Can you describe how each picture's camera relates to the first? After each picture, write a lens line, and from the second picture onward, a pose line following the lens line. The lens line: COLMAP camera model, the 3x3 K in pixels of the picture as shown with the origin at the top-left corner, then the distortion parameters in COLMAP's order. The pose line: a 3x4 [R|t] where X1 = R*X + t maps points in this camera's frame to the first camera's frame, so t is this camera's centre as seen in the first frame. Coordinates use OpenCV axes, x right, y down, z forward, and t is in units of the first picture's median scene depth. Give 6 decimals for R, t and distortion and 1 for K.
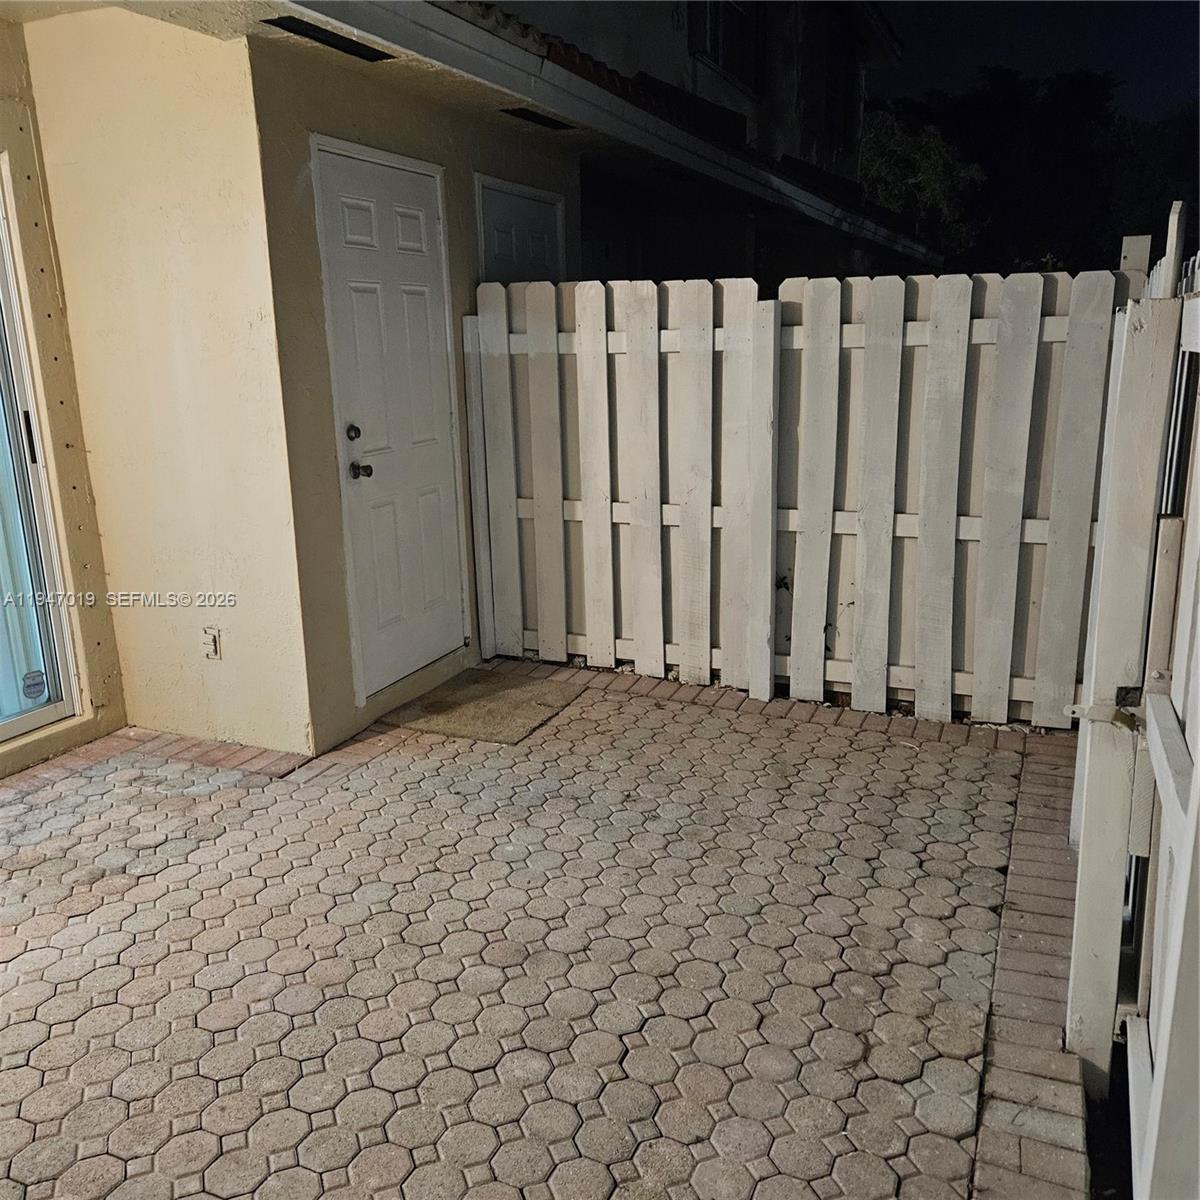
lens RADIAL K [[1071.2, 0, 588.0], [0, 1071.2, 609.0], [0, 0, 1]] dist [0.099497, -0.084446]
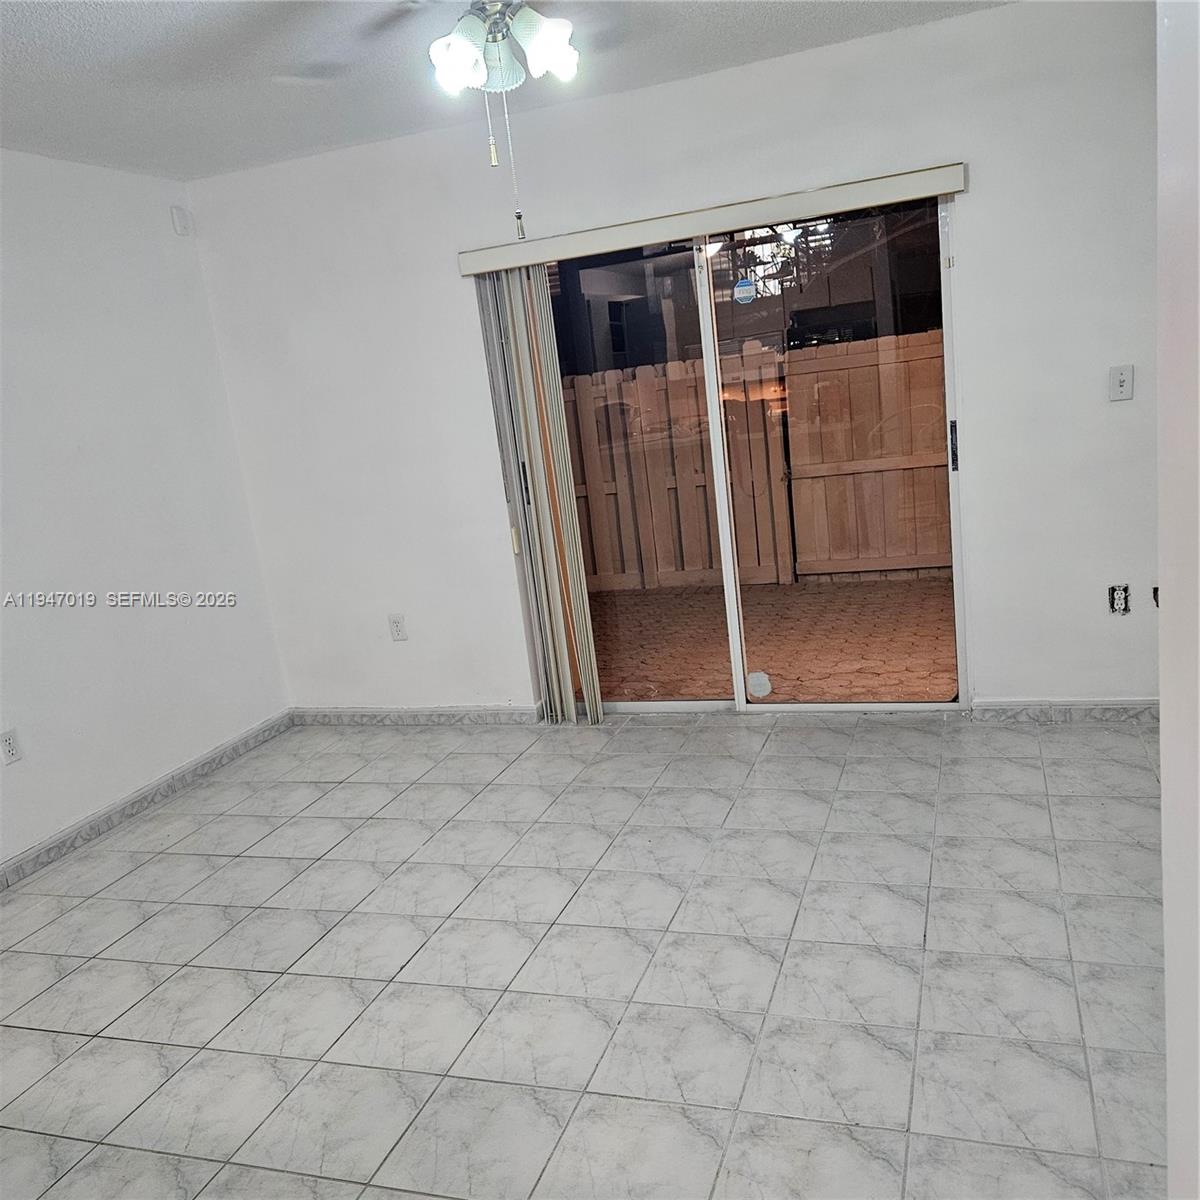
lens RADIAL K [[1071.2, 0, 584.2], [0, 1071.2, 592.5], [0, 0, 1]] dist [0.099497, -0.084446]
pose [[-0.071239, -0.165200, 0.983684, -1.903391], [0.355521, 0.917215, 0.179784, -0.270603], [-0.931950, 0.362528, -0.006609, 1.109385]]
